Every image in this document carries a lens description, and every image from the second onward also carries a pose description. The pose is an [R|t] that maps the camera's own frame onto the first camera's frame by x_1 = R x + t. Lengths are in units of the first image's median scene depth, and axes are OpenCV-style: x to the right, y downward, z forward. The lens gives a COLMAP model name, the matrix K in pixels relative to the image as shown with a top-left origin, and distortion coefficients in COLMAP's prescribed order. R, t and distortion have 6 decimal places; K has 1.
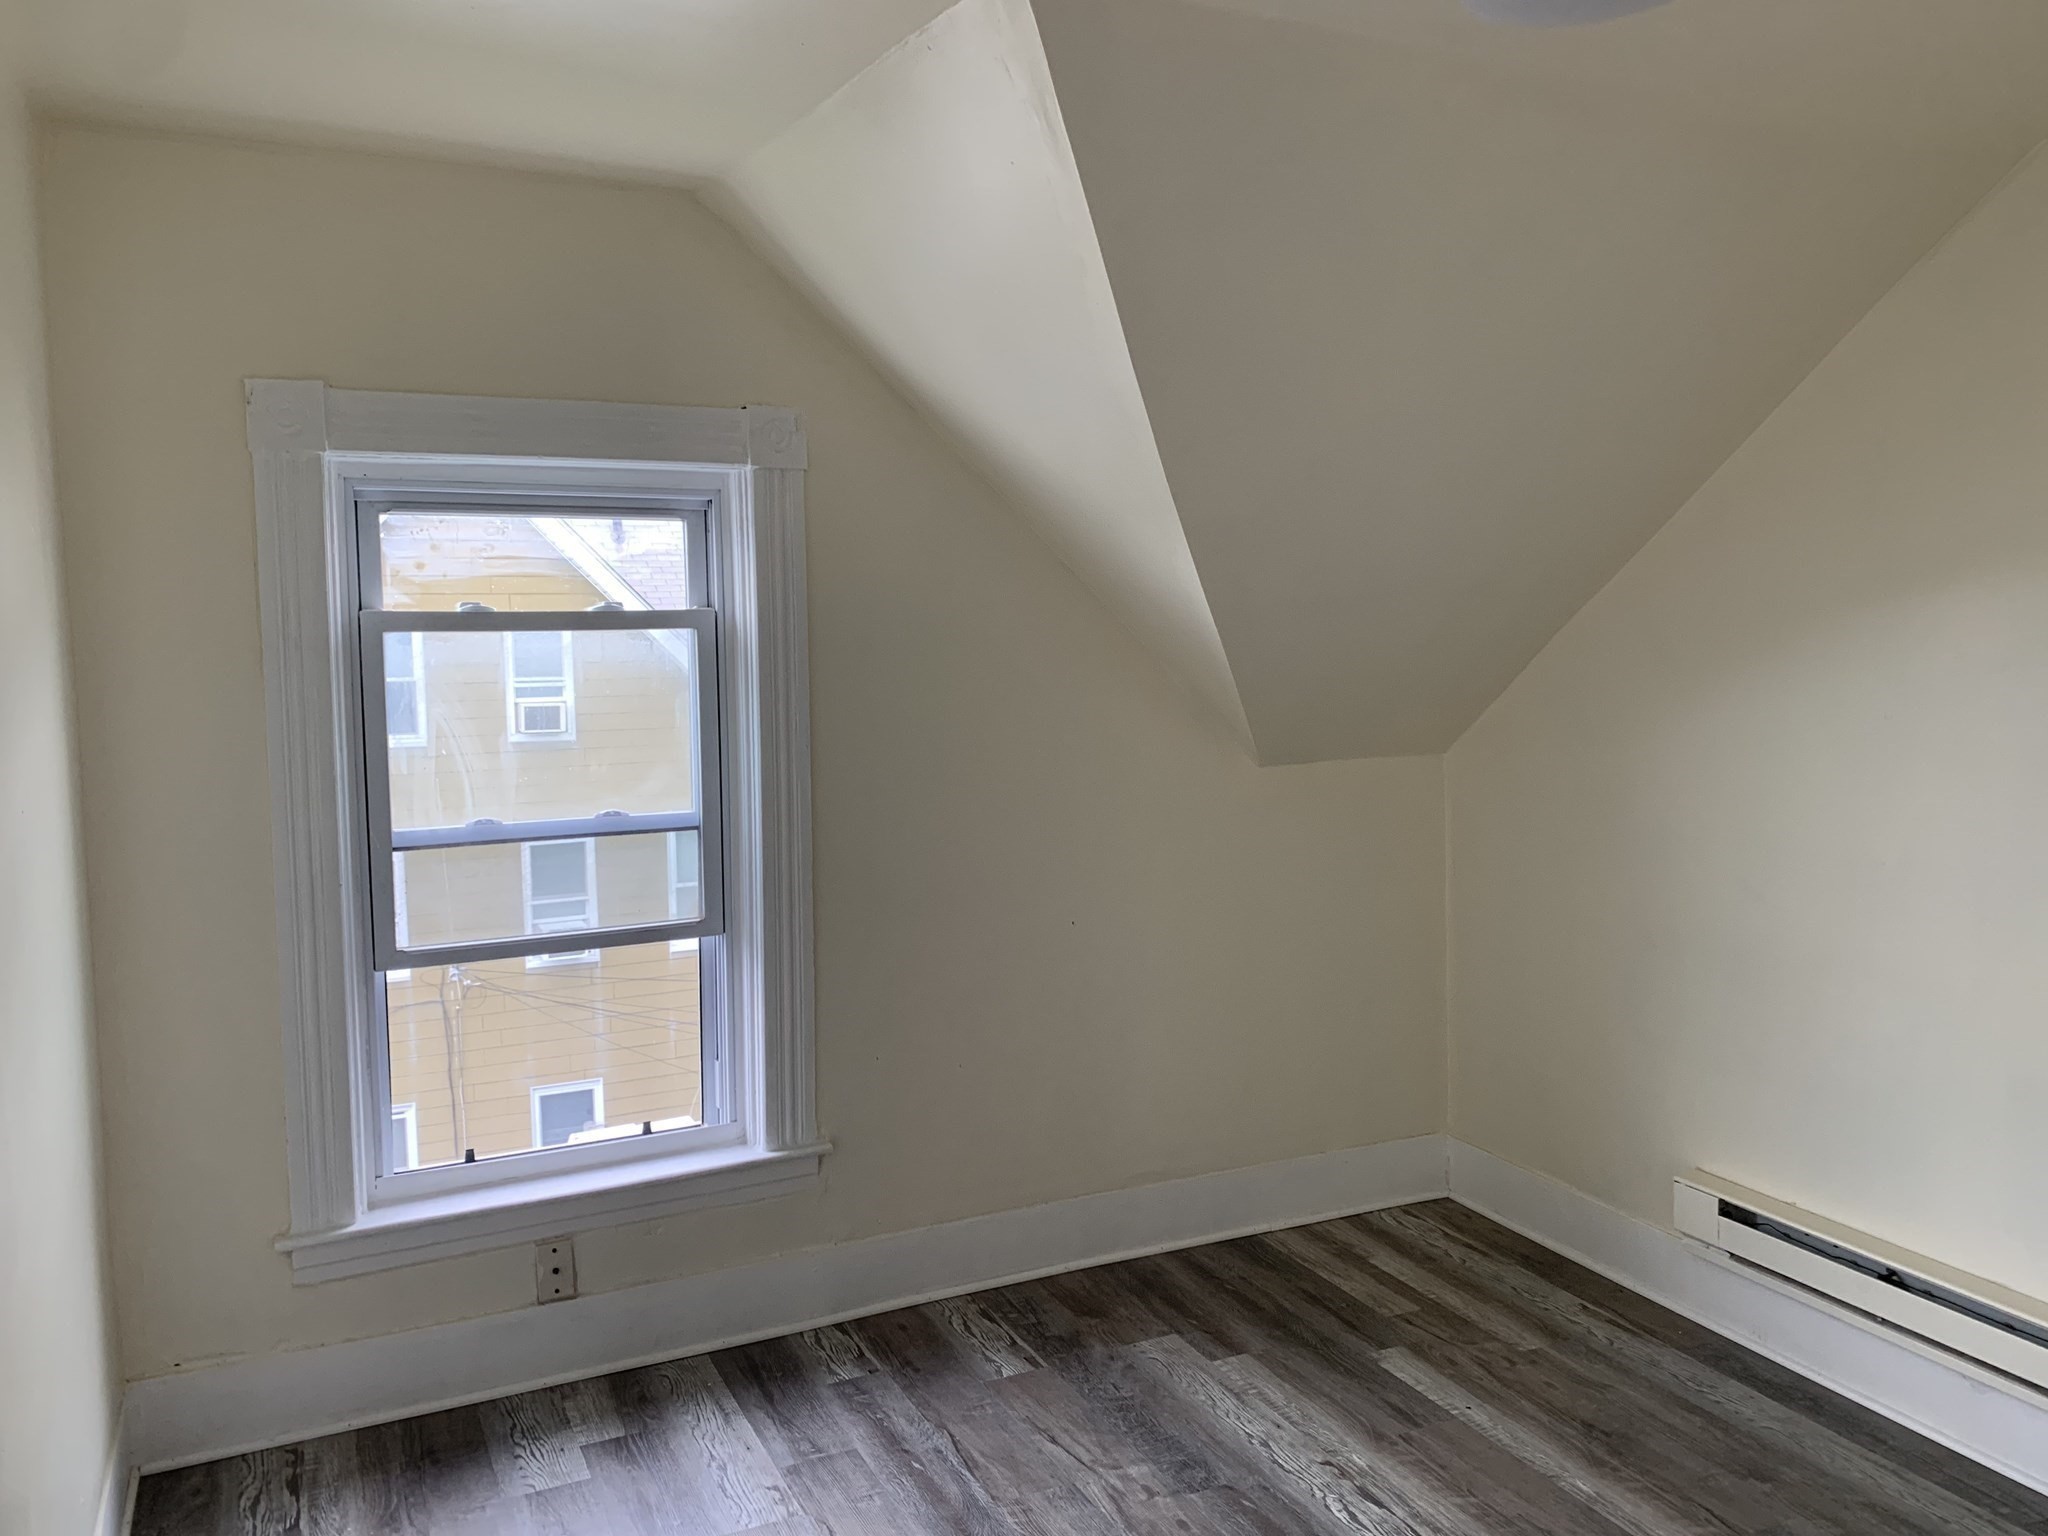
lens RADIAL K [[1561.6, 0, 1024.0], [0, 1561.6, 768.0], [0, 0, 1]] dist [0.005573, -0.000802]
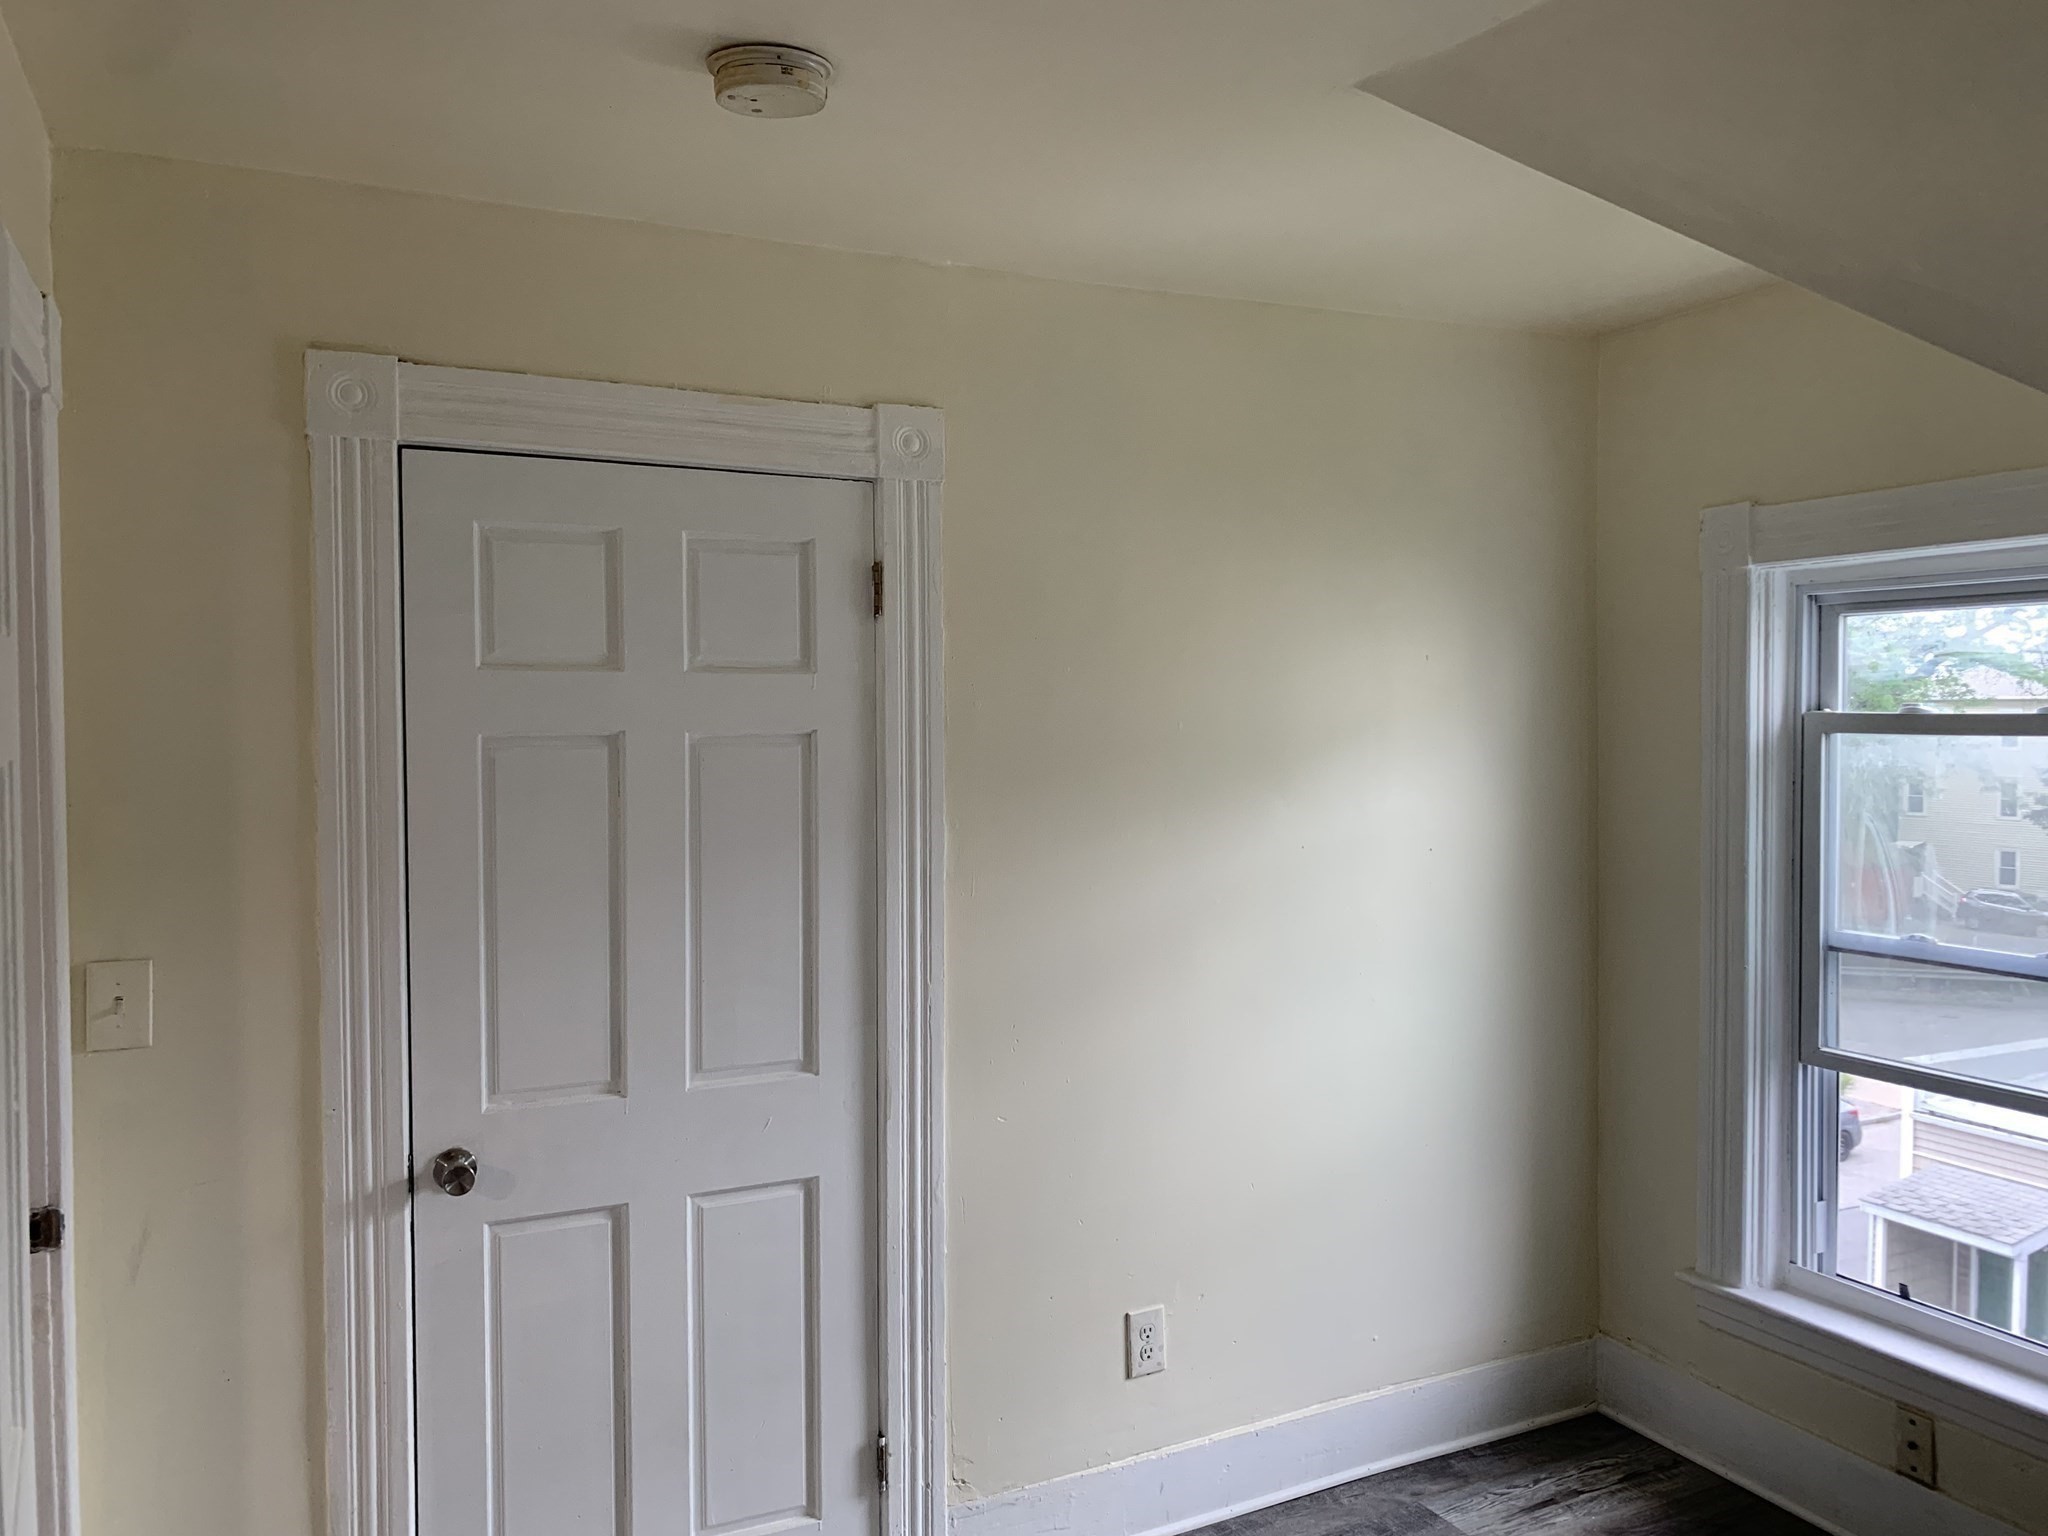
lens RADIAL K [[1561.6, 0, 1024.0], [0, 1561.6, 768.0], [0, 0, 1]] dist [0.005573, -0.000802]
pose [[0.015423, 0.052543, -0.998500, 0.587509], [-0.091139, 0.994535, 0.050927, -0.066642], [0.995719, 0.090217, 0.020127, 0.451867]]
